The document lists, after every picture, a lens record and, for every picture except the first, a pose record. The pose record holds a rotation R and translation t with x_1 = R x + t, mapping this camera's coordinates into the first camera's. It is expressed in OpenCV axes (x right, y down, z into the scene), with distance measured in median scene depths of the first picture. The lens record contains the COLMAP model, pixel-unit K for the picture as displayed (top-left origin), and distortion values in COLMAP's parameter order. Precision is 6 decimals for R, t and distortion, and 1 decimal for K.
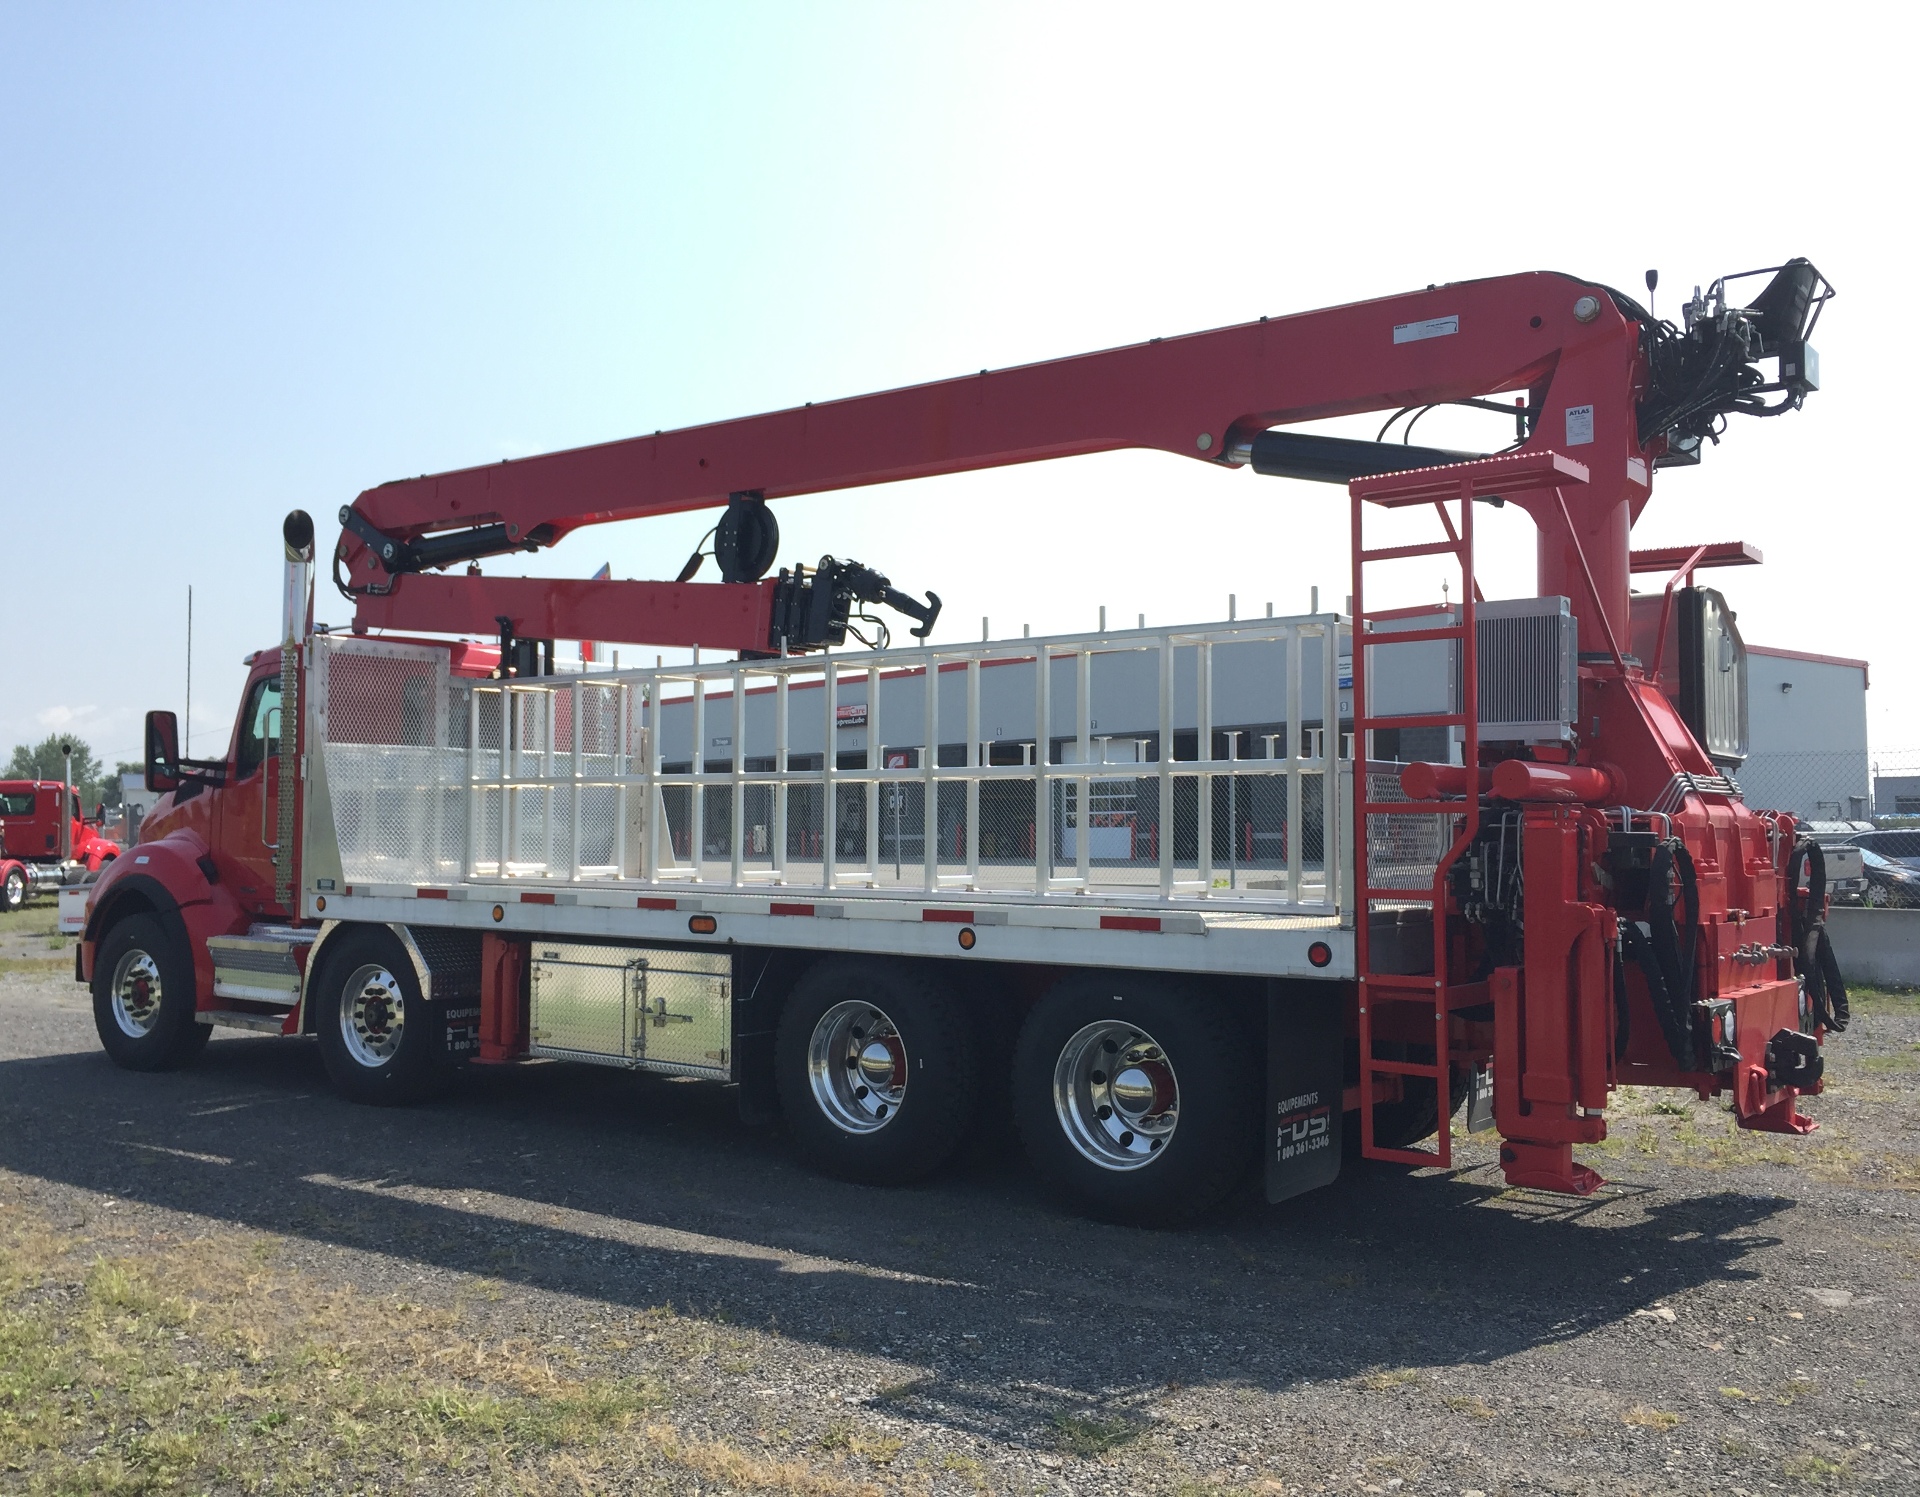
lens RADIAL K [[1783.5, 0, 921.2], [0, 1783.5, 772.2], [0, 0, 1]] dist [0.073954, -0.098056]
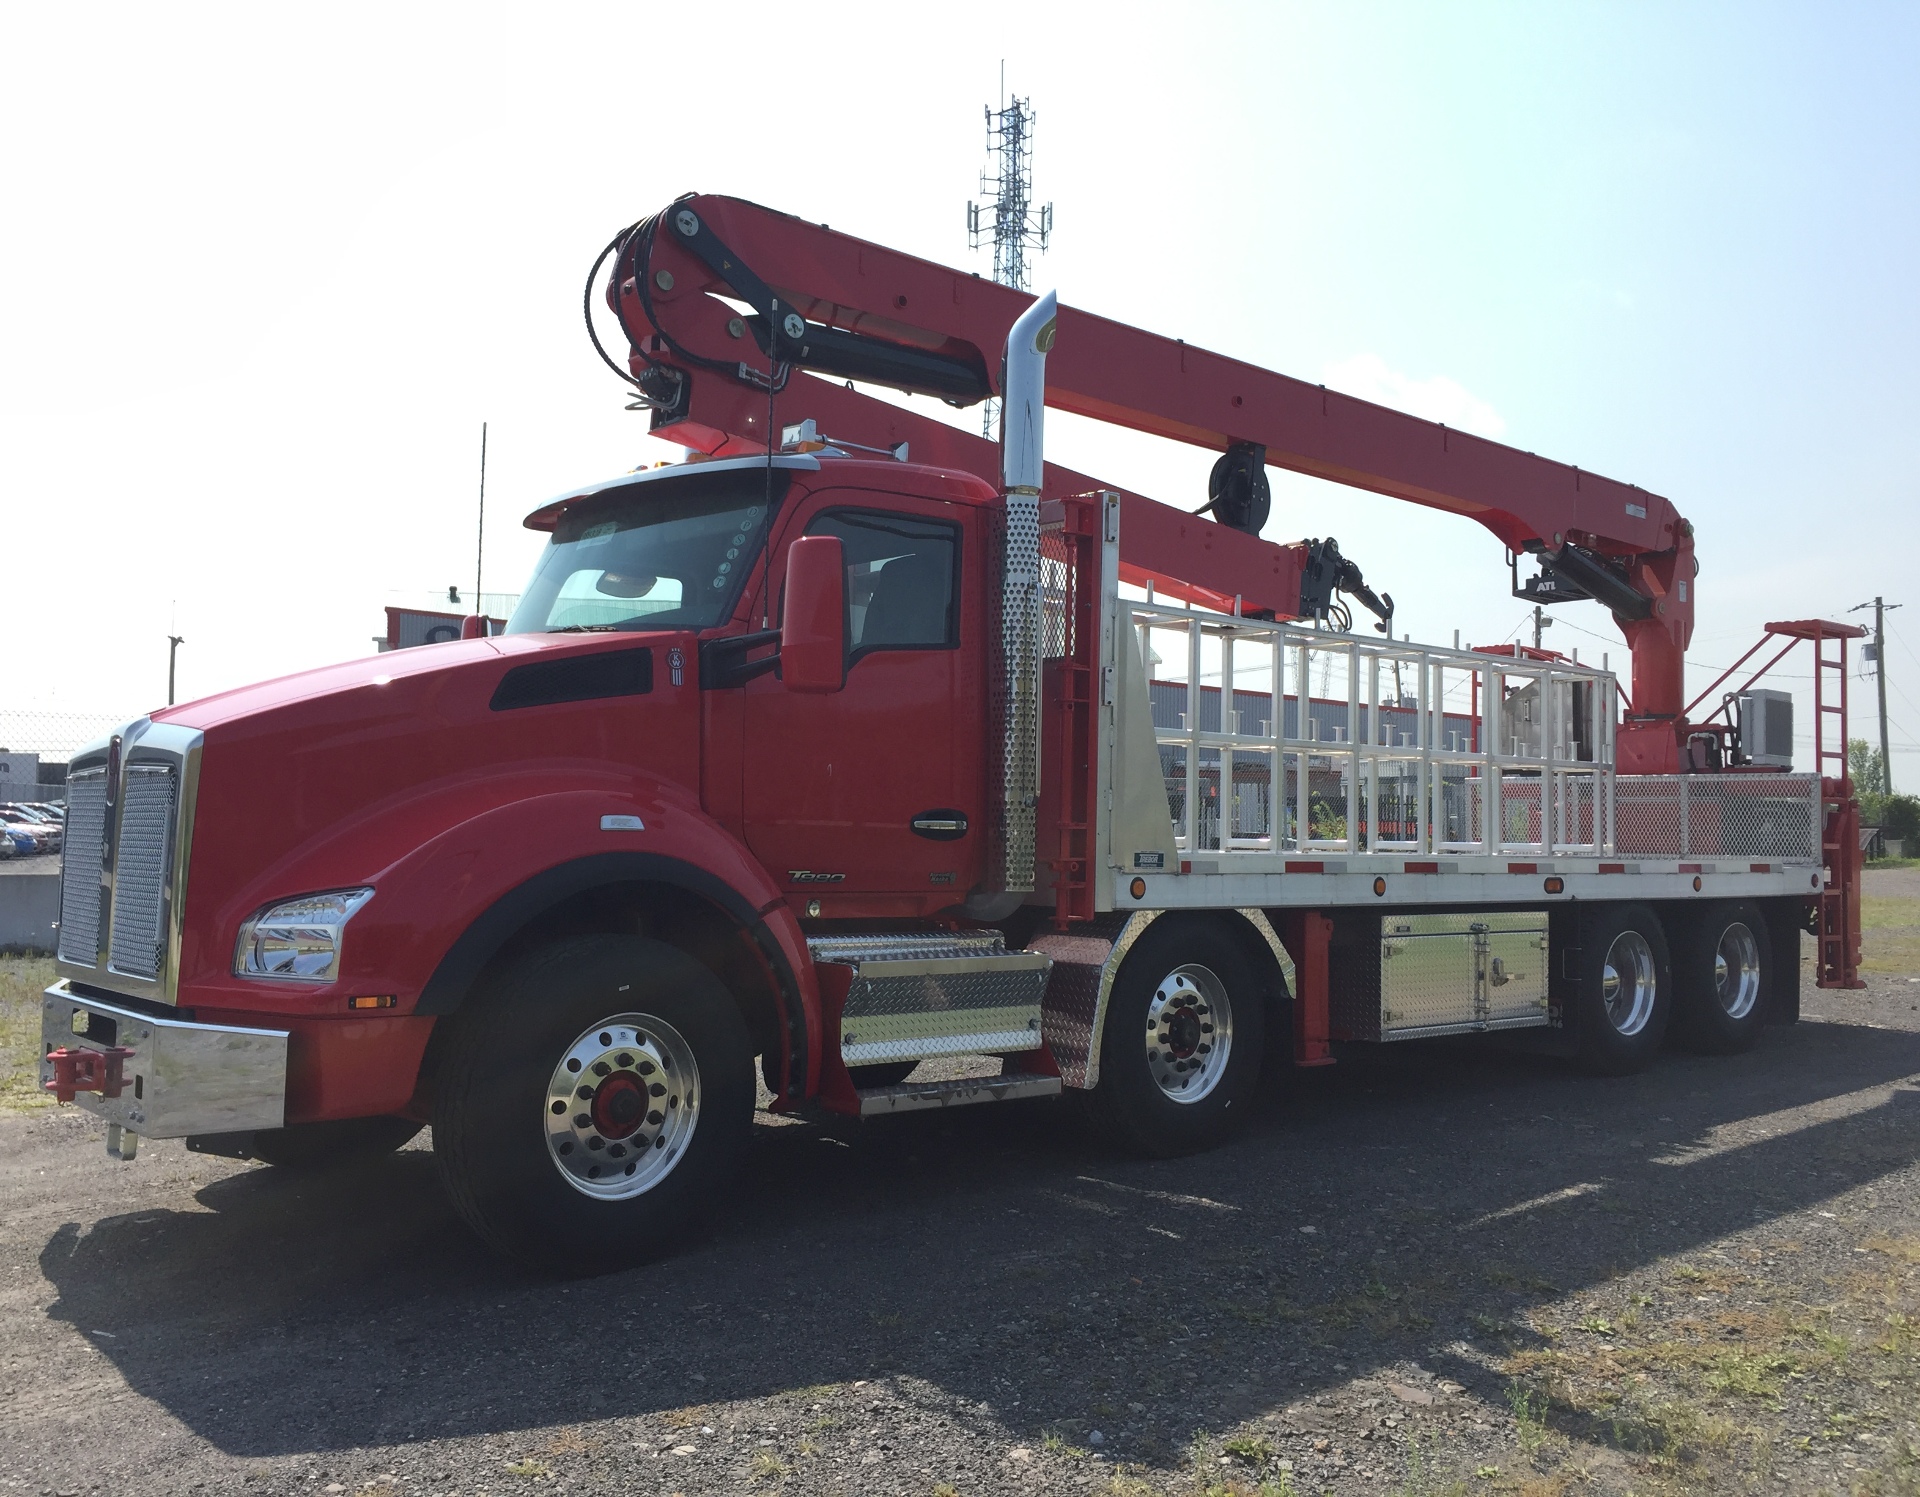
lens RADIAL K [[1645.8, 0, 988.7], [0, 1645.8, 710.4], [0, 0, 1]] dist [0.063251, -0.073133]
pose [[0.167370, 0.063883, 0.983822, -1.076386], [-0.056098, 0.996899, -0.055188, 0.047988], [-0.984297, -0.045953, 0.170435, 1.054057]]
